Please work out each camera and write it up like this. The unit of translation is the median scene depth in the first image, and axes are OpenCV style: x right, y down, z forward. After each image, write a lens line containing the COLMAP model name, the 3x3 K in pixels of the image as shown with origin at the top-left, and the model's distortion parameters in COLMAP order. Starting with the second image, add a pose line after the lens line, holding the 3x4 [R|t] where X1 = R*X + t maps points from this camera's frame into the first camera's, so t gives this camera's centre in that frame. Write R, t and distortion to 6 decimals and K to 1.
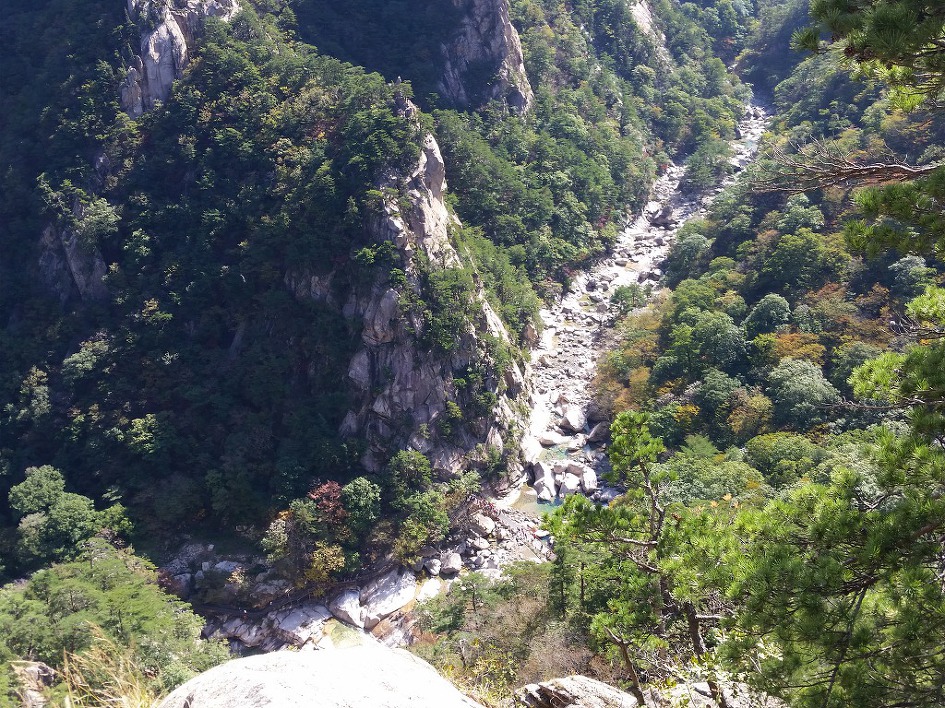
lens RADIAL K [[1030.1, 0, 472.5], [0, 1030.1, 354.0], [0, 0, 1]] dist [0.294016, -0.742110]
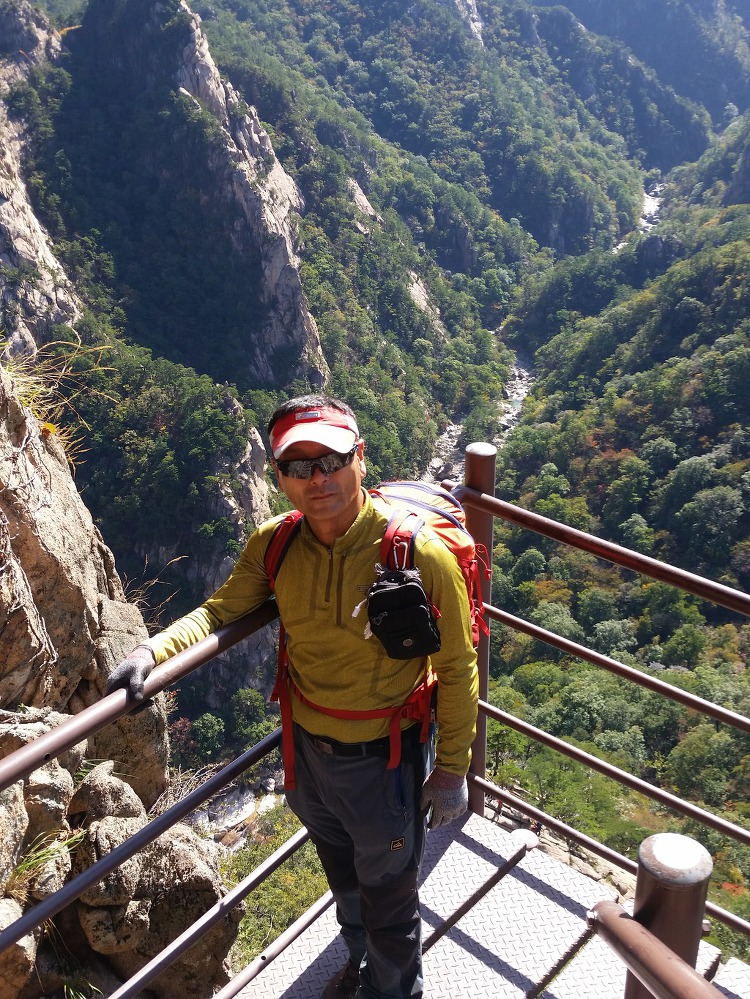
lens RADIAL K [[1103.2, 0, 340.8], [0, 1103.2, 493.8], [0, 0, 1]] dist [0.204653, -0.559401]
pose [[0.996443, -0.030091, 0.078708, -0.032611], [0.035235, 0.997276, -0.064803, -0.033112], [-0.076544, 0.067346, 0.994789, -0.227706]]
